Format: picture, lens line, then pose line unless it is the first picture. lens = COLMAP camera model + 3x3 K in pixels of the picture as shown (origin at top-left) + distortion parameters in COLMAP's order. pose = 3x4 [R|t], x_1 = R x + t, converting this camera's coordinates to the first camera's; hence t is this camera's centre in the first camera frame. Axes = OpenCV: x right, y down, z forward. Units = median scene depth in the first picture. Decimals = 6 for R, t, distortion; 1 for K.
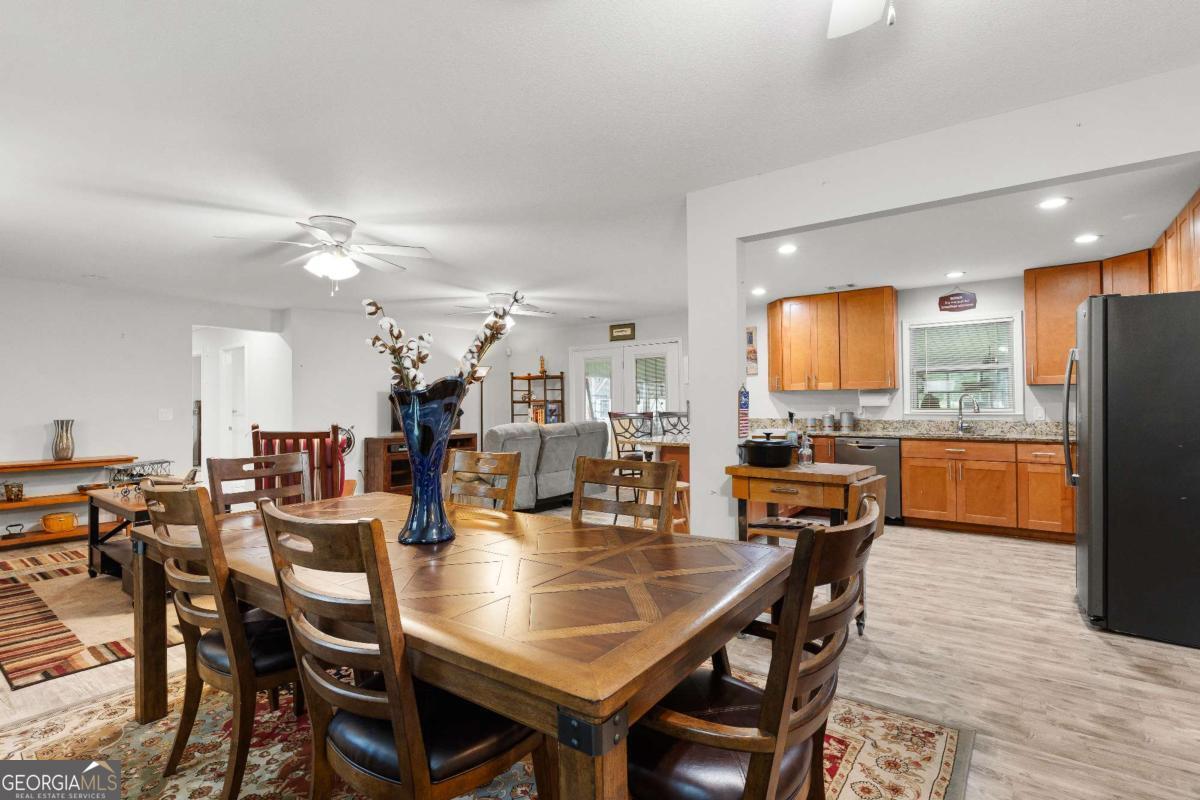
lens RADIAL K [[566.2, 0, 595.6], [0, 566.2, 399.6], [0, 0, 1]] dist [-0.003715, -0.000569]
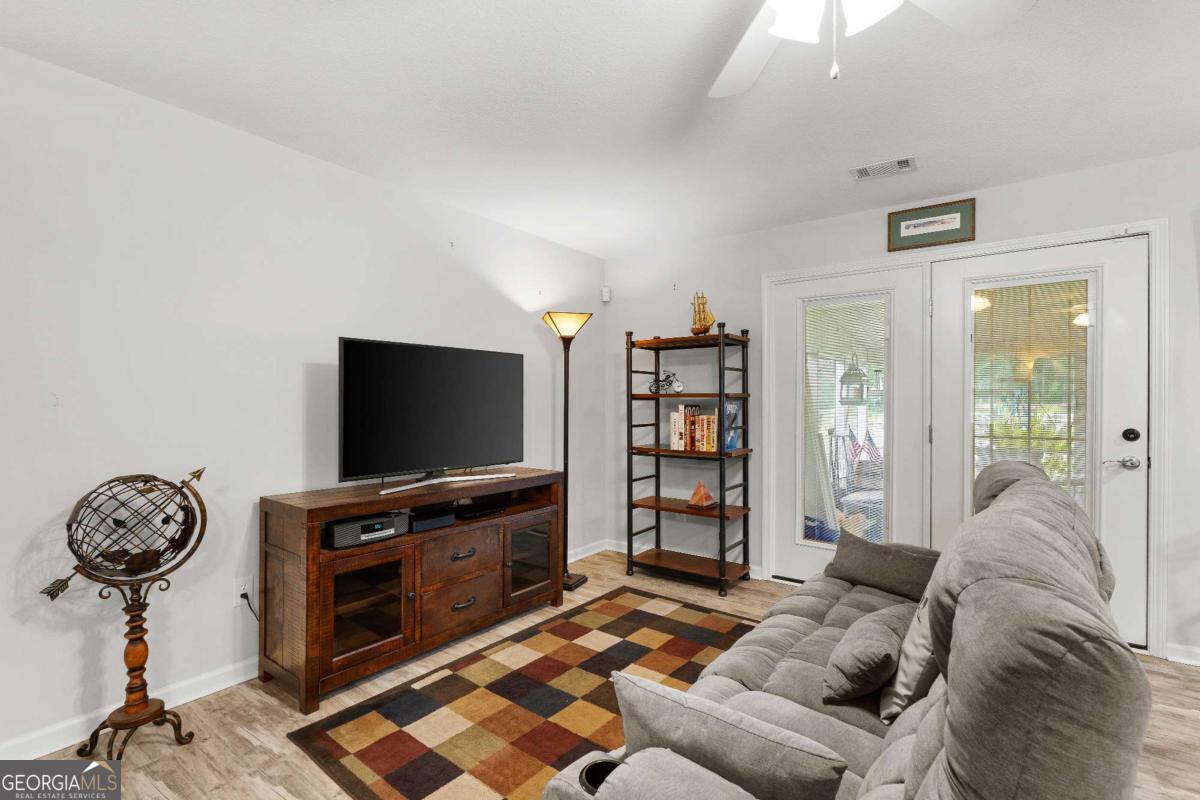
lens RADIAL K [[566.2, 0, 595.6], [0, 566.2, 399.6], [0, 0, 1]] dist [-0.003715, -0.000569]
pose [[0.999911, 0.011254, -0.007164, -0.250968], [-0.011206, 0.999915, 0.006728, 0.005333], [0.007239, -0.006647, 0.999952, 0.808914]]
